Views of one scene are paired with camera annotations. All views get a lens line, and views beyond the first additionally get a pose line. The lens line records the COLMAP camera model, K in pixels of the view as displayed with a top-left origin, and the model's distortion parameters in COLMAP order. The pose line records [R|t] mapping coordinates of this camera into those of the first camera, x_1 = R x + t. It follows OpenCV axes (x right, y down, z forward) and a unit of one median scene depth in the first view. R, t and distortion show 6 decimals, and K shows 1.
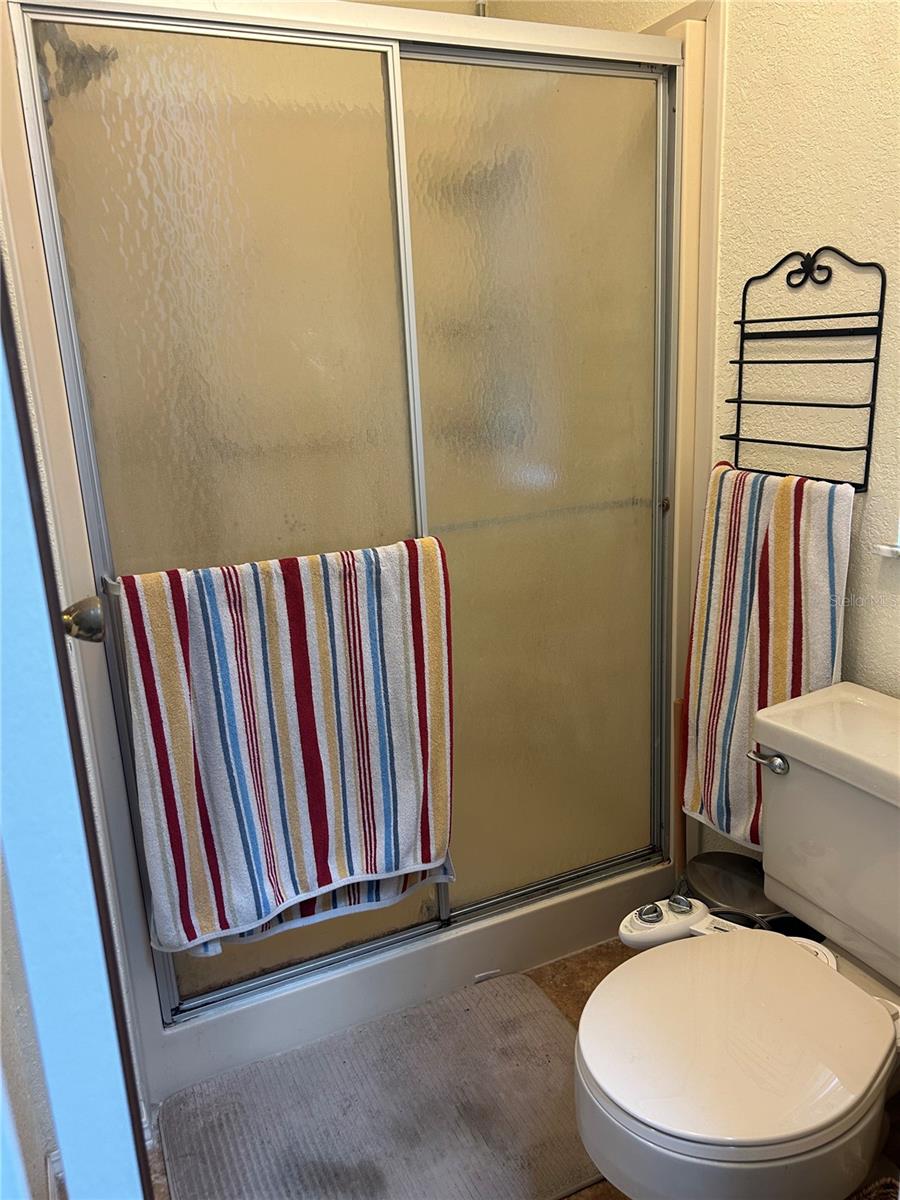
lens RADIAL K [[902.1, 0, 450.0], [0, 902.1, 600.0], [0, 0, 1]] dist [0.066984, -0.071030]
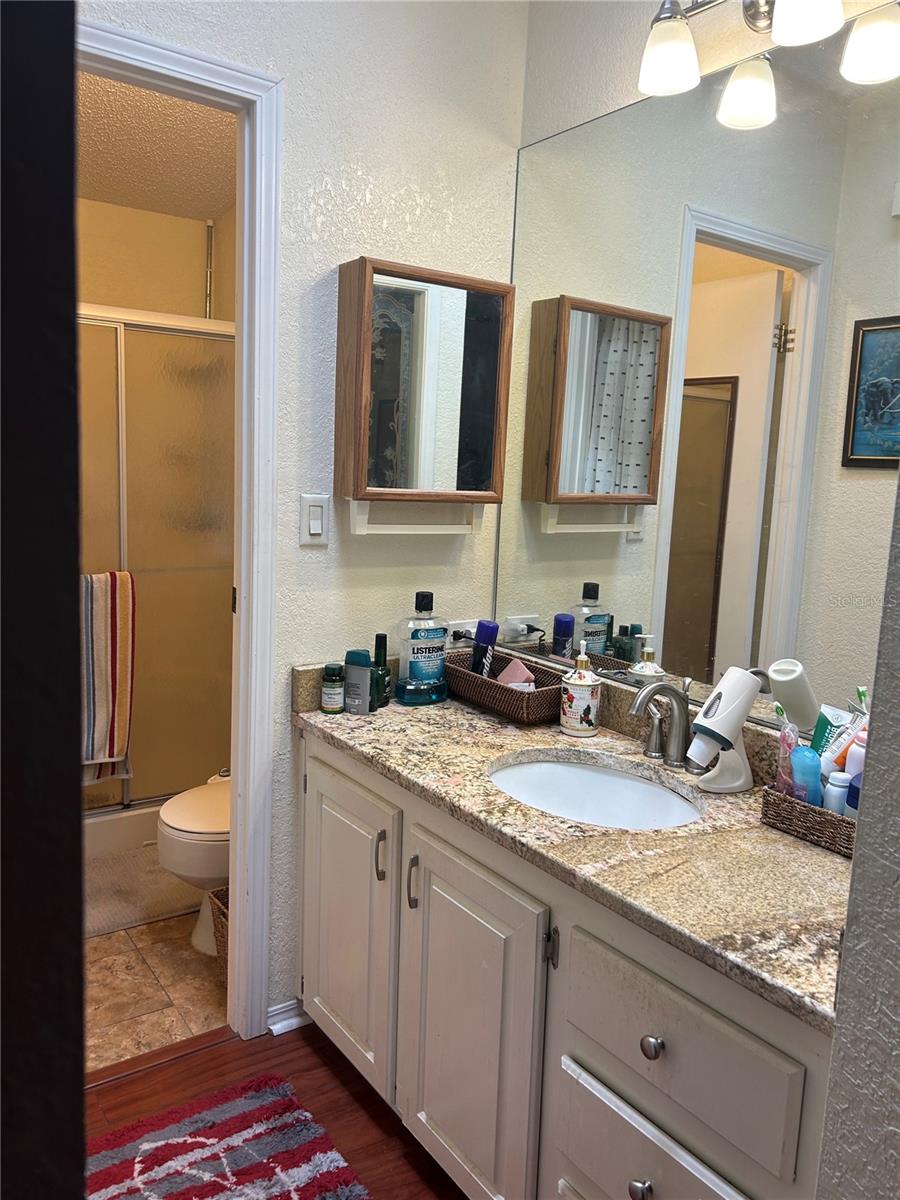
lens RADIAL K [[894.8, 0, 450.0], [0, 894.8, 600.0], [0, 0, 1]] dist [0.002850, -0.001807]
pose [[0.984194, 0.061955, 0.165905, 0.324588], [-0.040279, 0.990568, -0.130968, 0.195836], [-0.172454, 0.122216, 0.977406, -0.871627]]
